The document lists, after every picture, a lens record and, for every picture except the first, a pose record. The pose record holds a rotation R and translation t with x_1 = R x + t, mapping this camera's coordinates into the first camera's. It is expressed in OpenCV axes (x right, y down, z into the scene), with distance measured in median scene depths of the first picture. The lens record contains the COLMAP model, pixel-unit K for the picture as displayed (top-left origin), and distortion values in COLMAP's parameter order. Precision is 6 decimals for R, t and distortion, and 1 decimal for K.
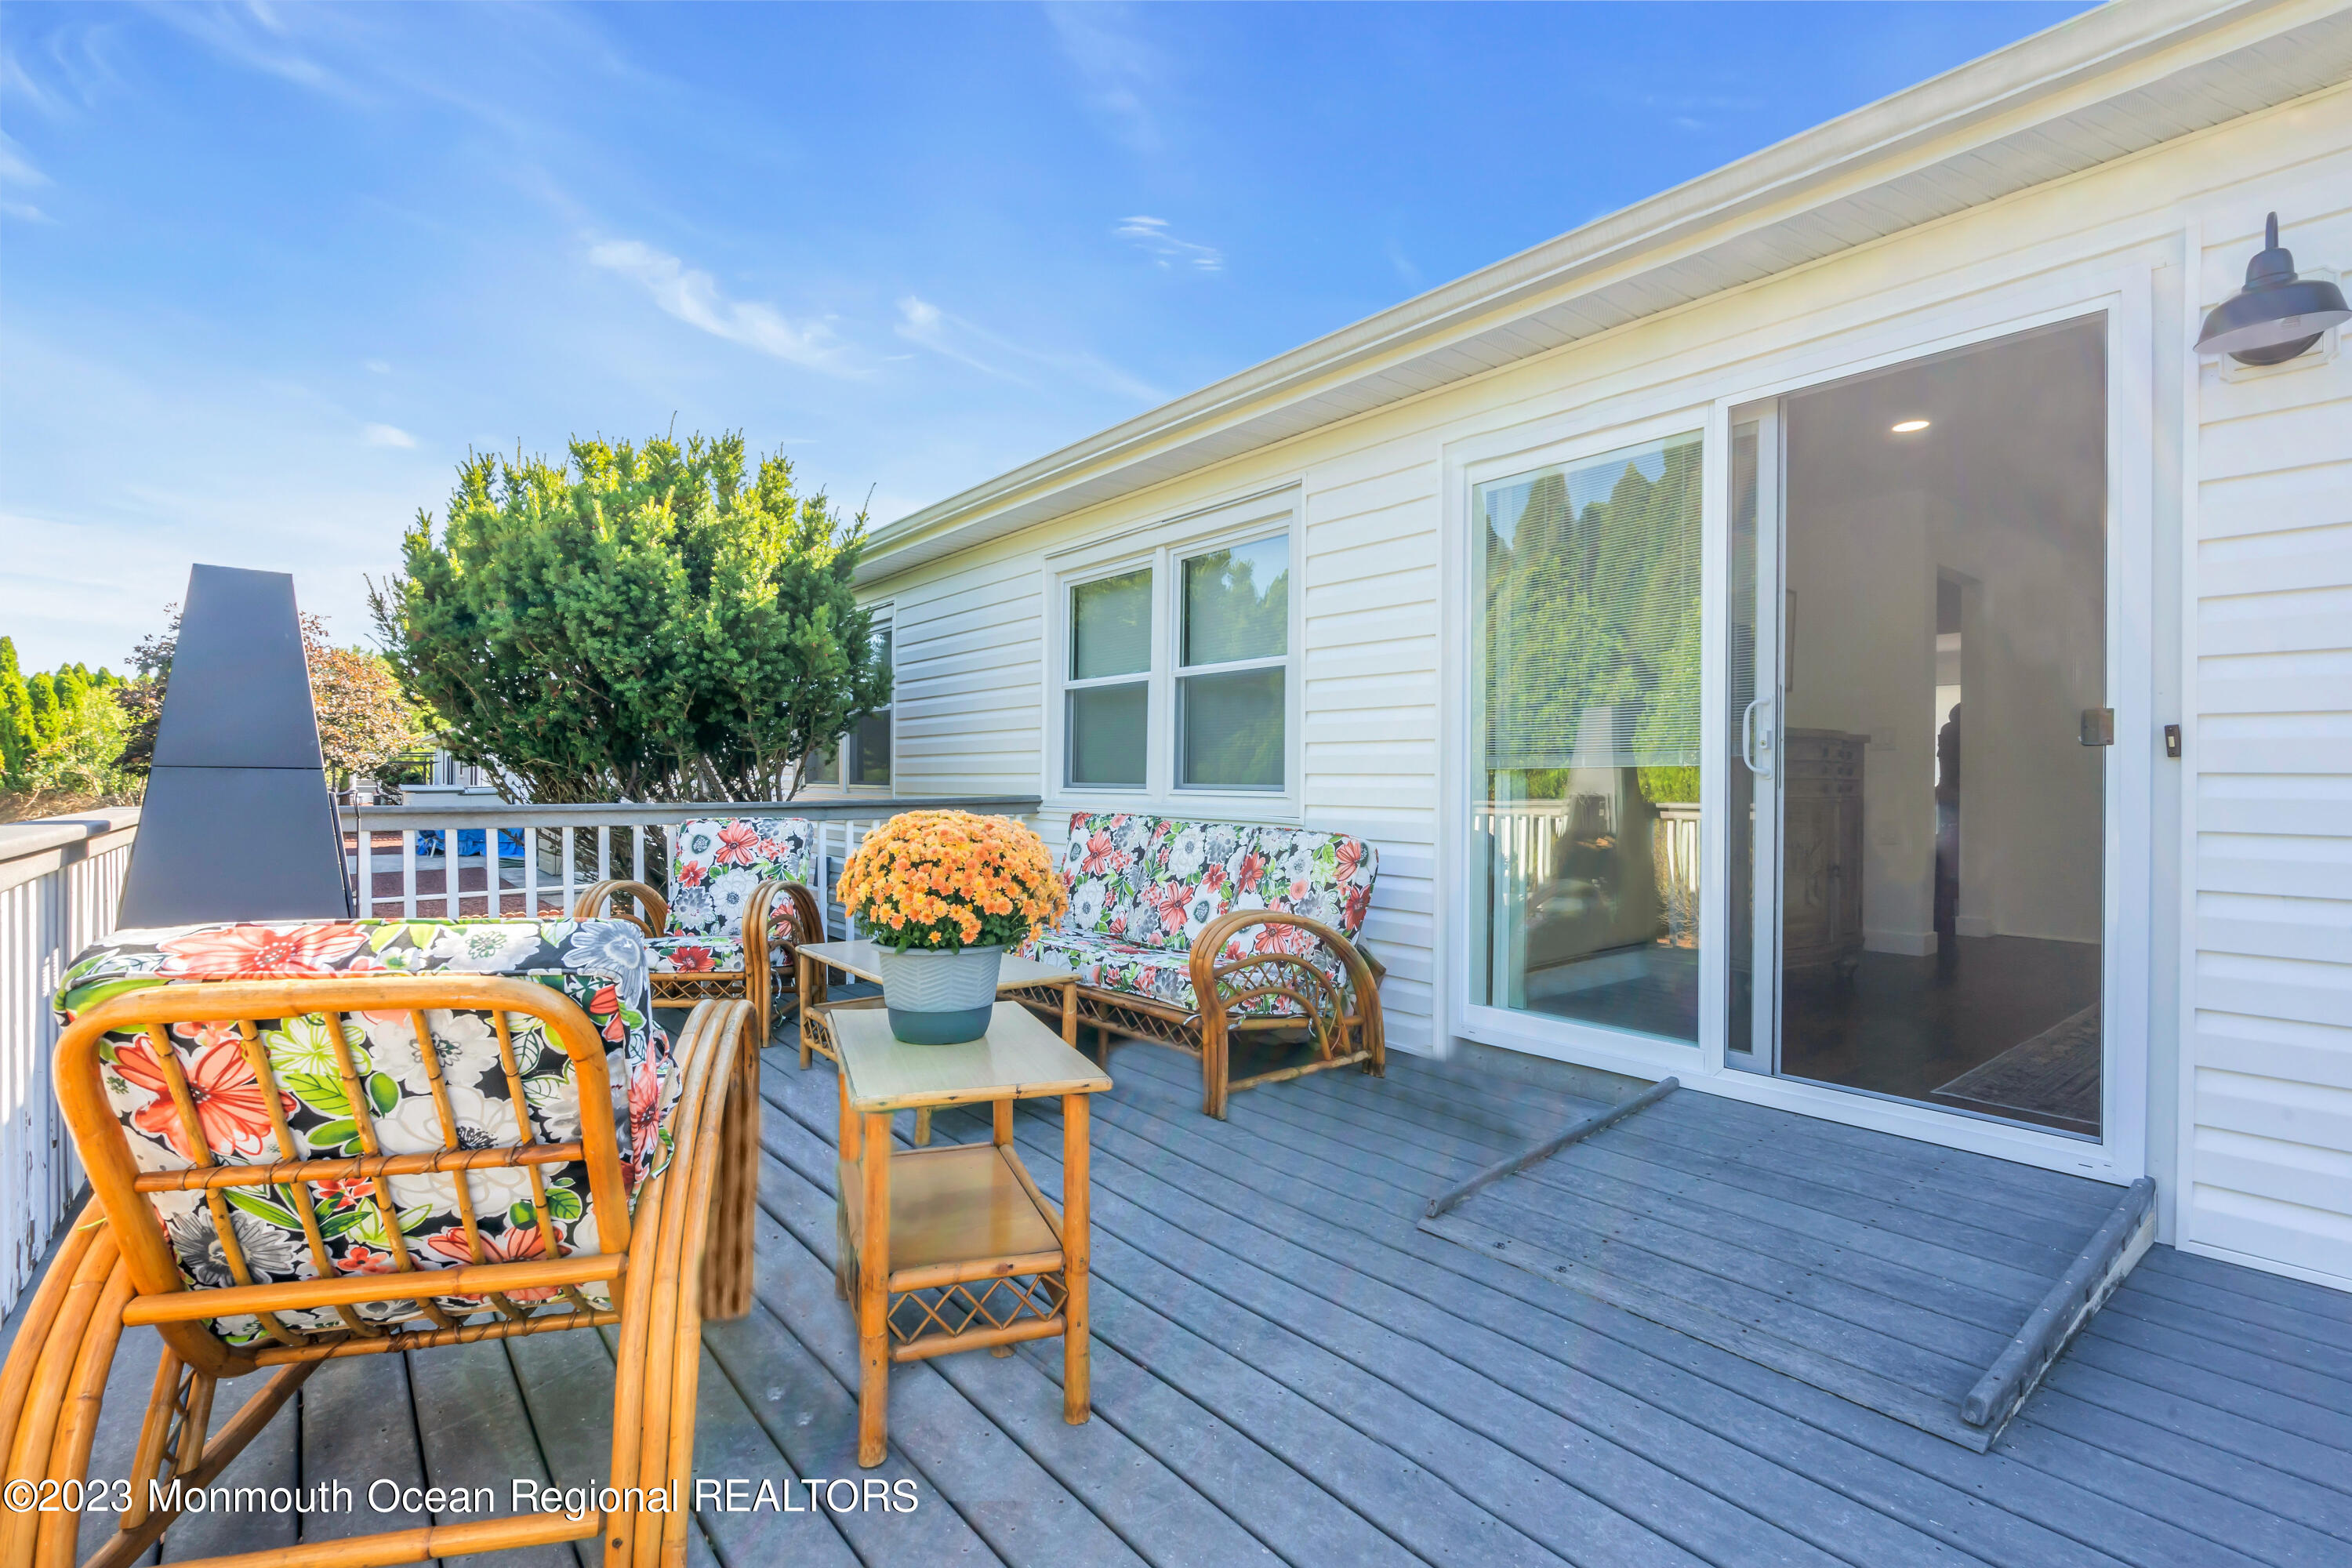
lens RADIAL K [[1071.0, 0, 1170.4], [0, 1071.0, 791.0], [0, 0, 1]] dist [-0.006279, 0.003915]
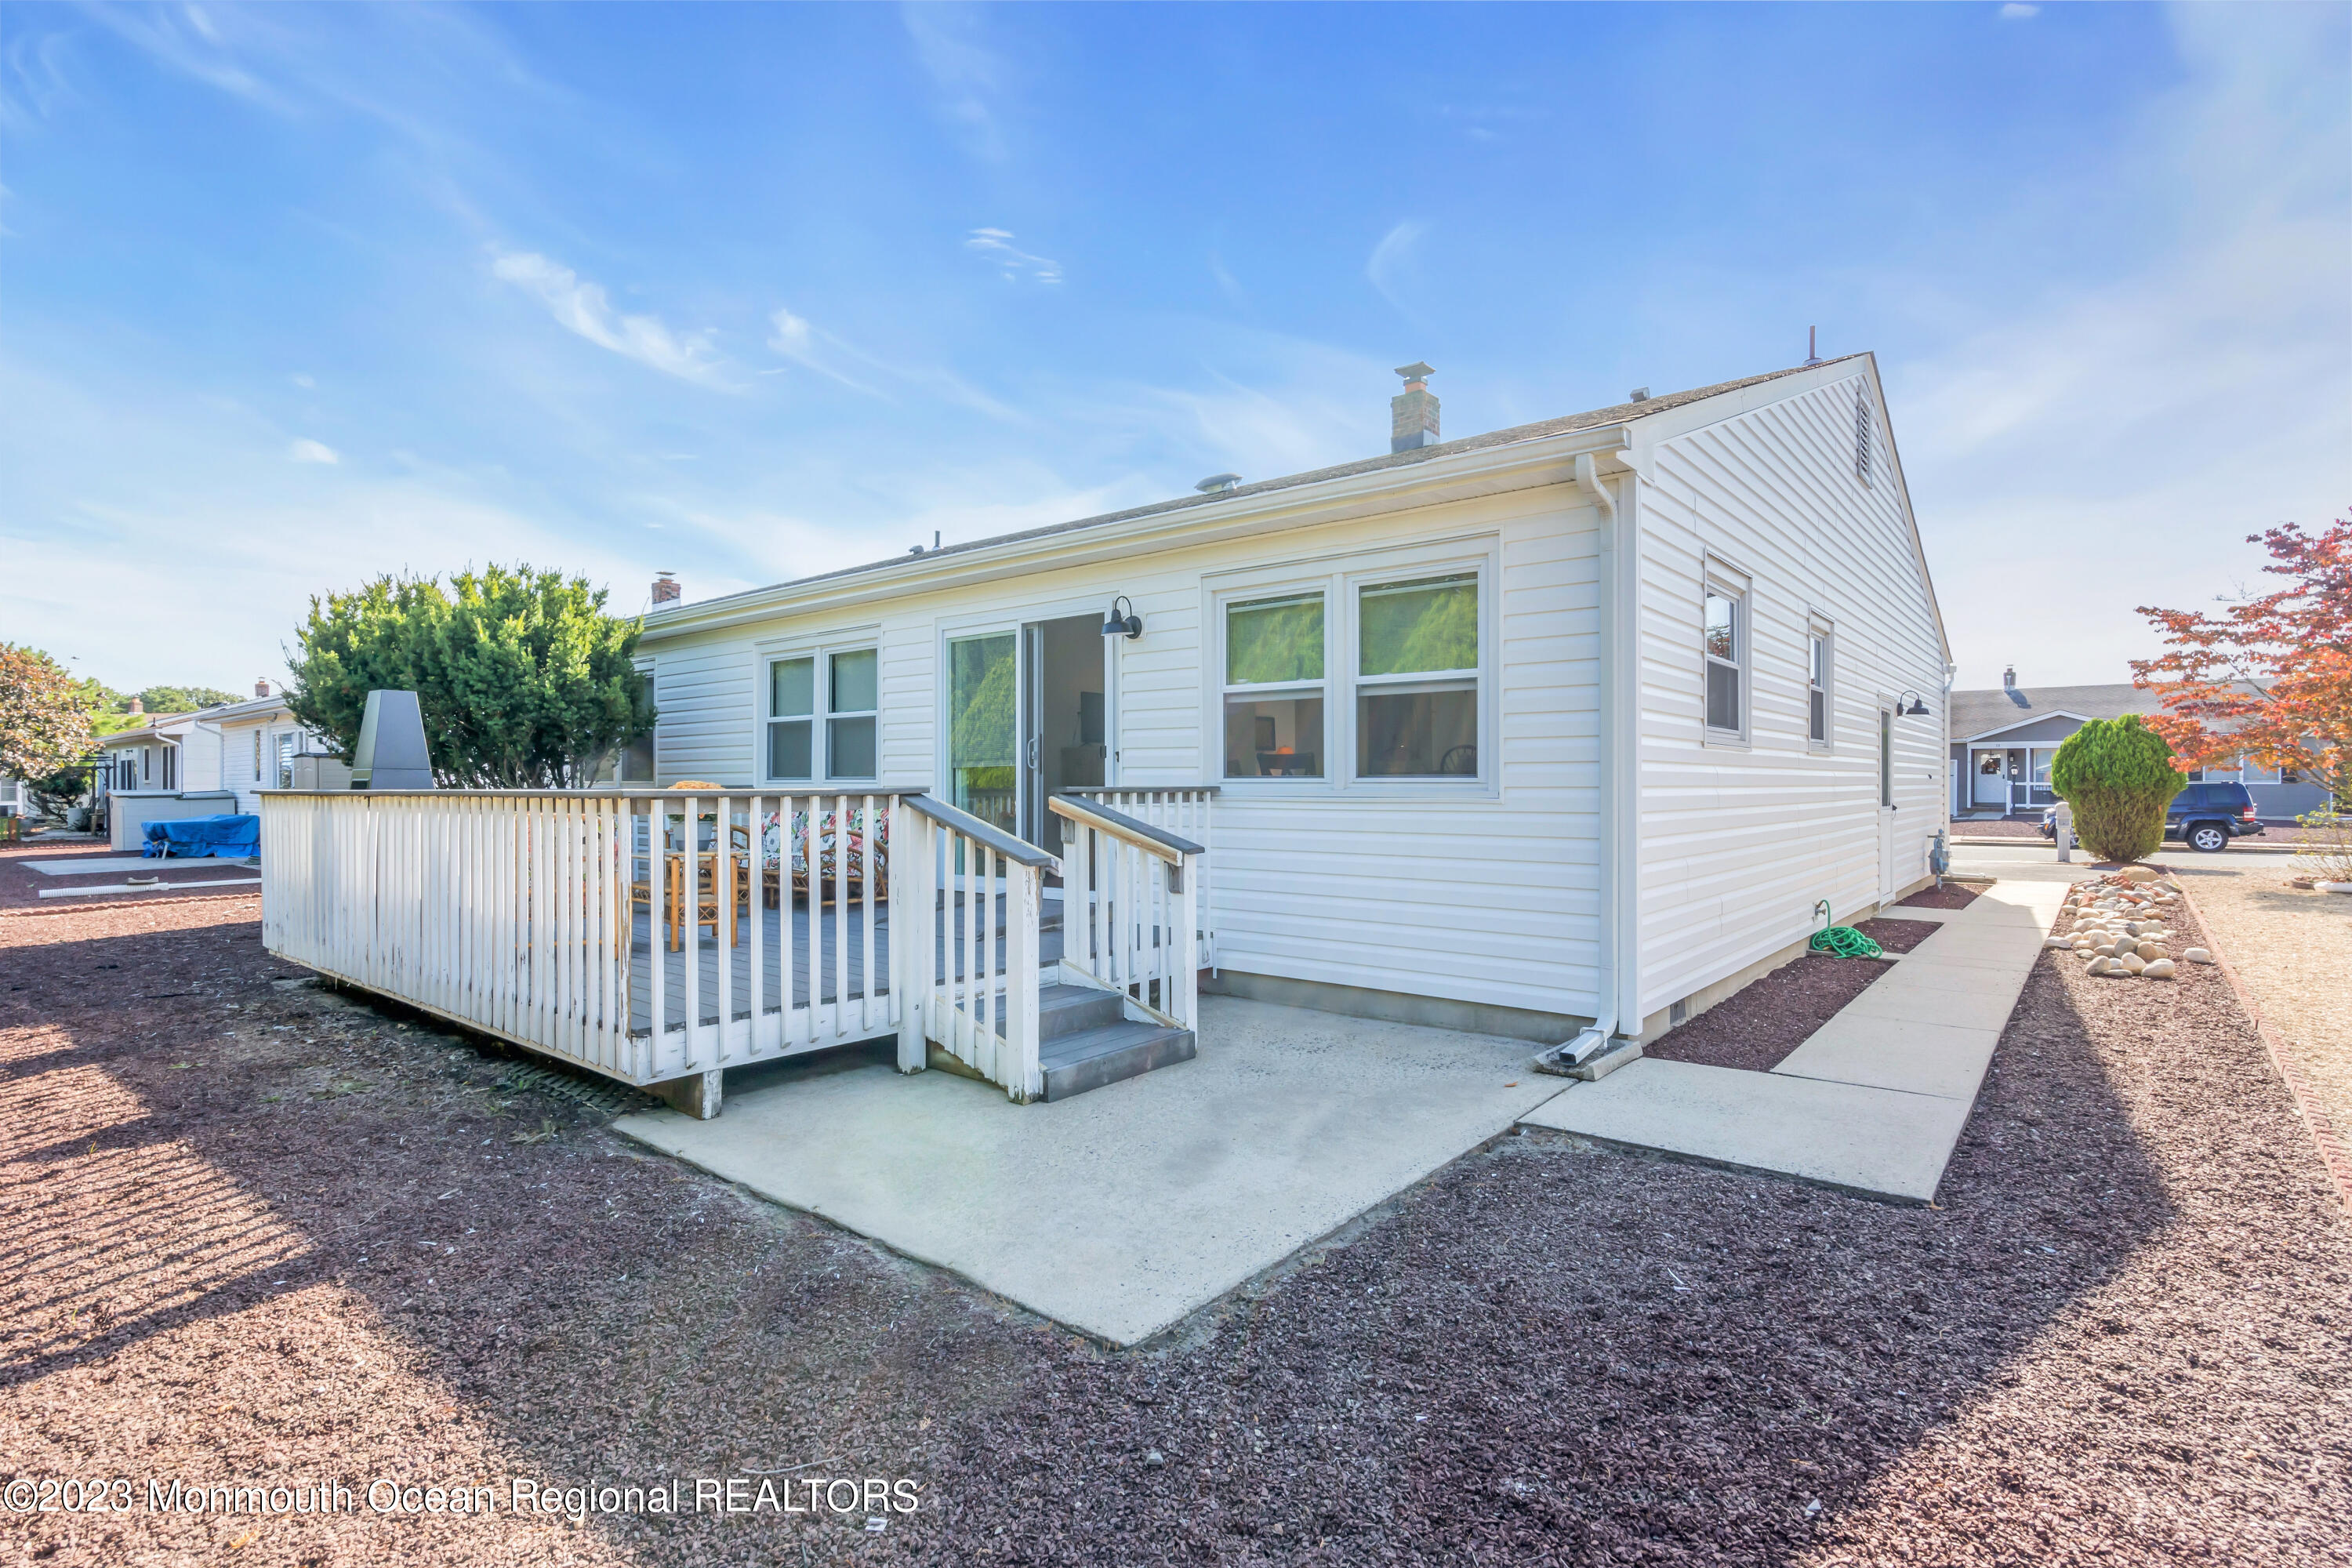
lens RADIAL K [[1140.2, 0, 1176.6], [0, 1140.2, 787.7], [0, 0, 1]] dist [0.006179, 0.000069]
pose [[0.981070, -0.014732, 0.193091, 0.204367], [0.014845, 0.999889, 0.000864, 0.019288], [-0.193083, 0.002018, 0.981180, -0.992316]]
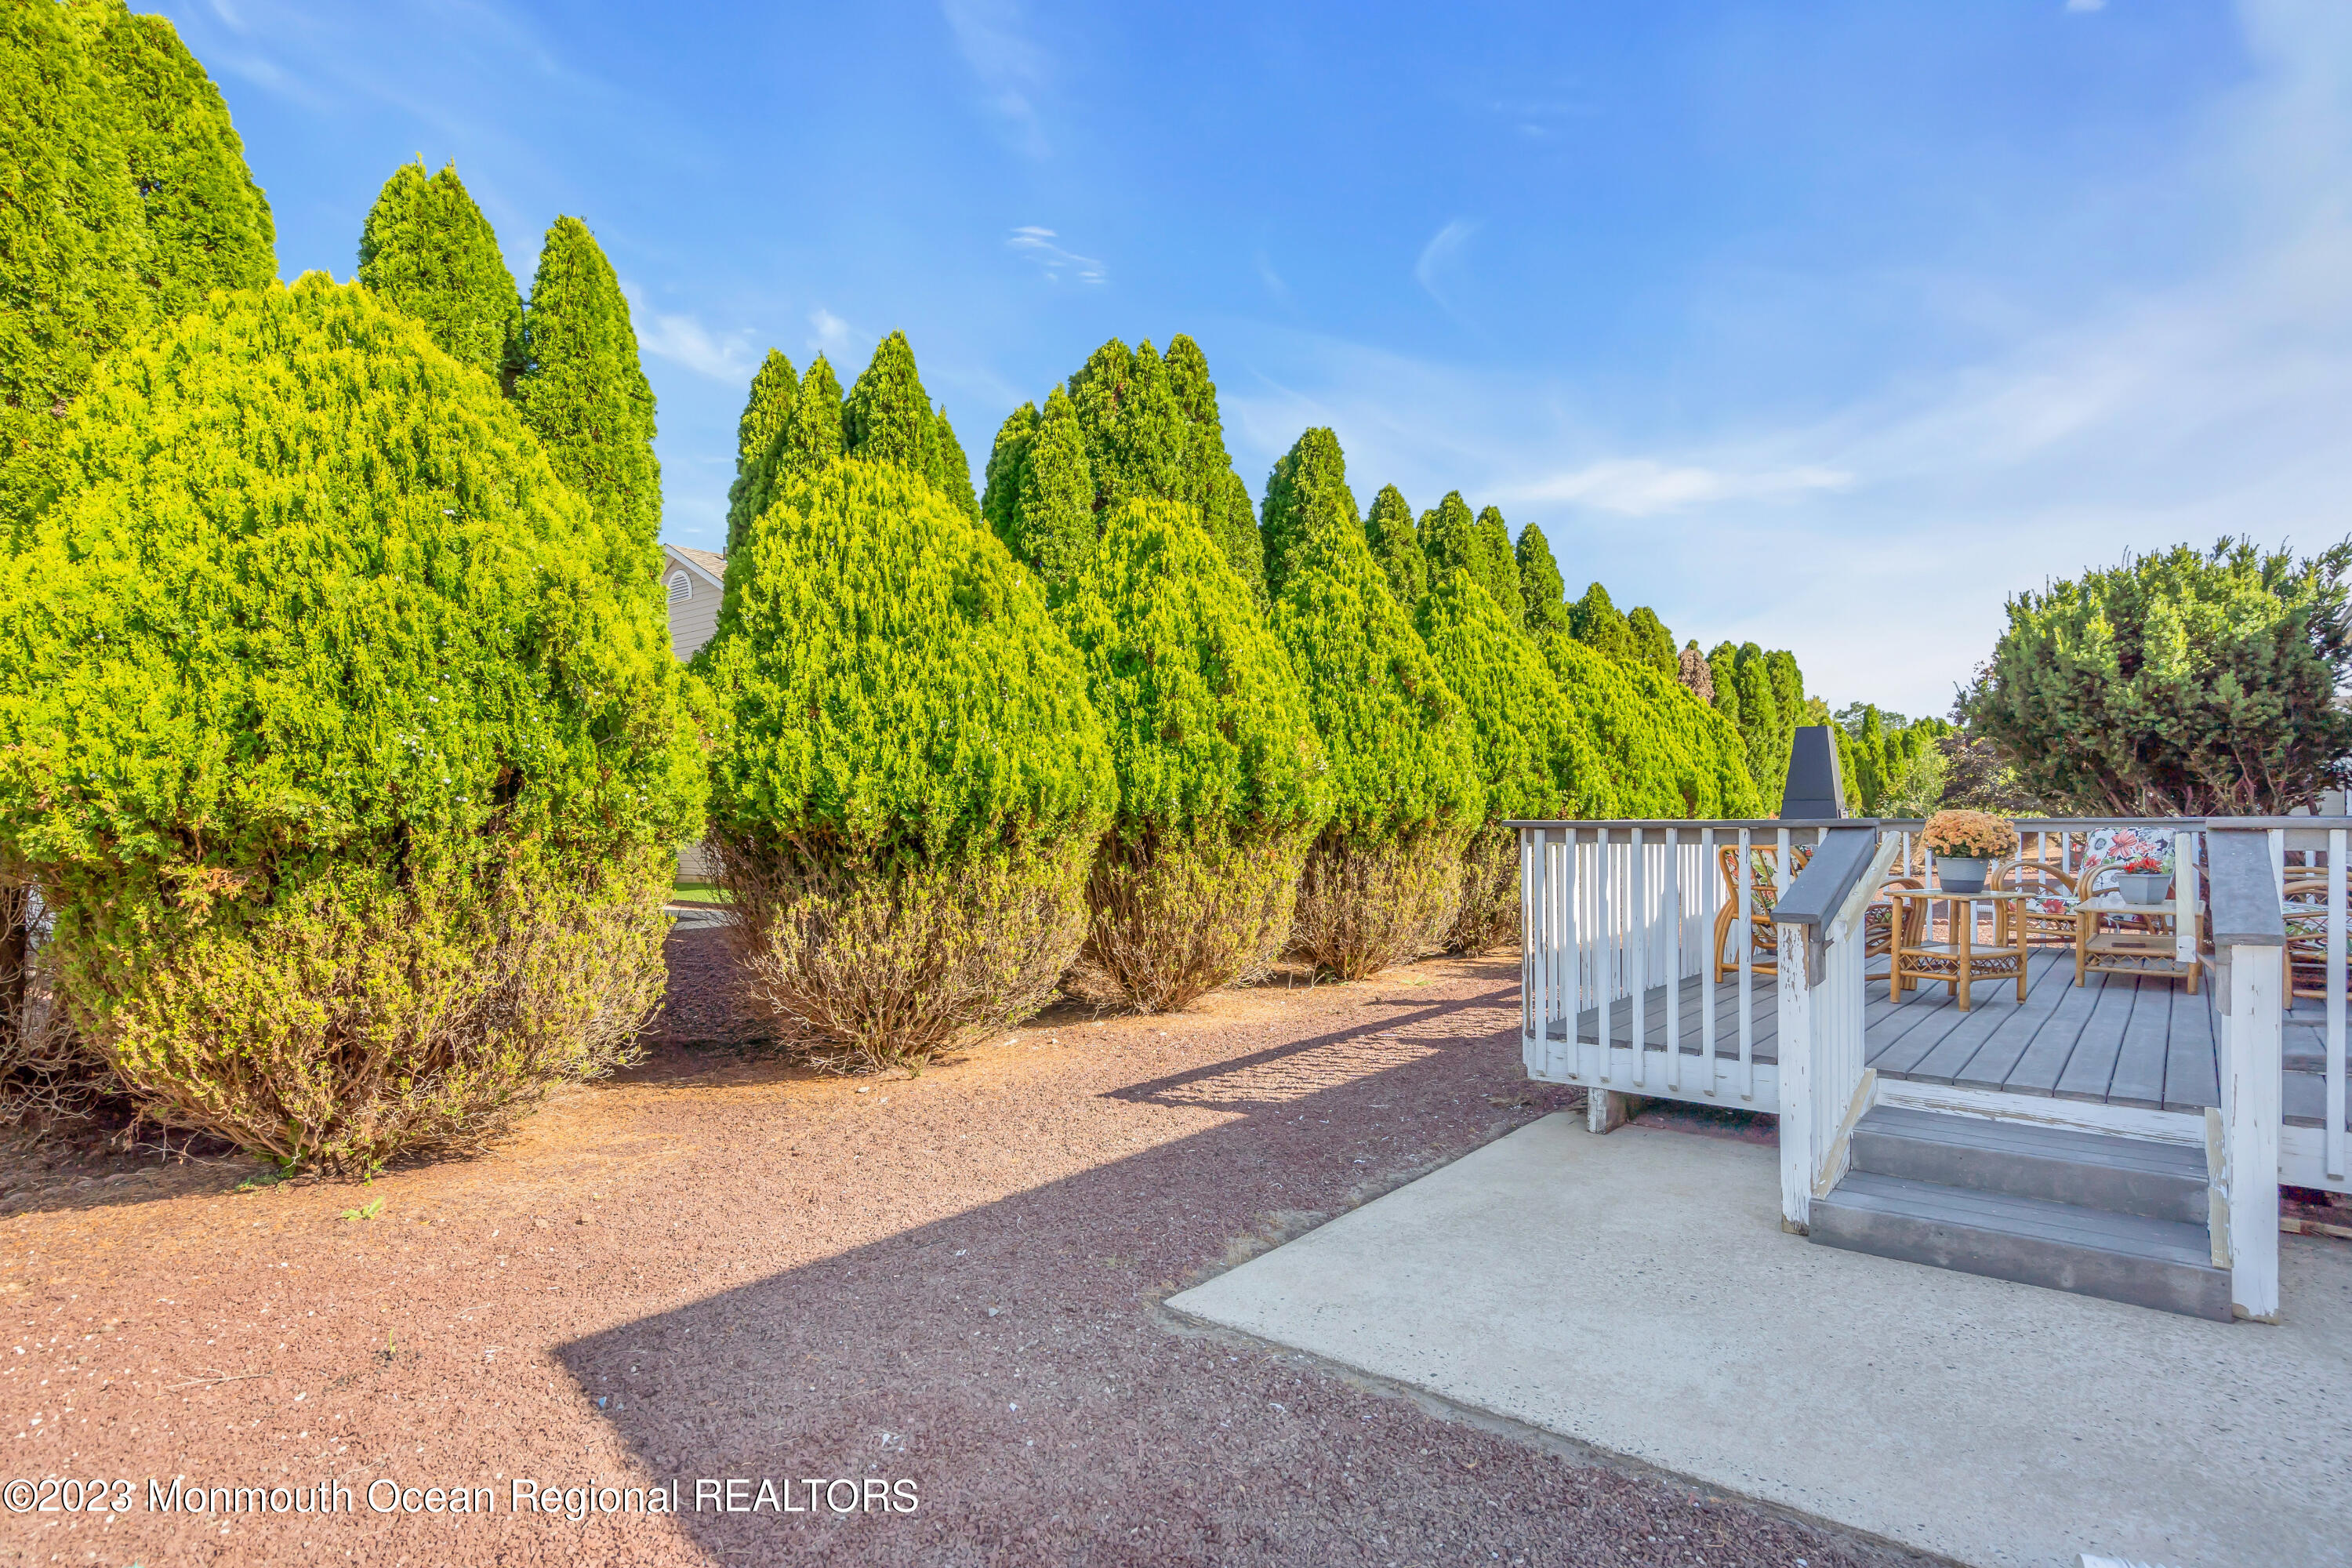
lens RADIAL K [[1213.3, 0, 1167.5], [0, 1213.3, 799.0], [0, 0, 1]] dist [0.006176, 0.000650]
pose [[0.193155, -0.027808, -0.980774, 0.923362], [0.006898, 0.999612, -0.026984, 0.019393], [0.981144, -0.001554, 0.193272, -0.605215]]
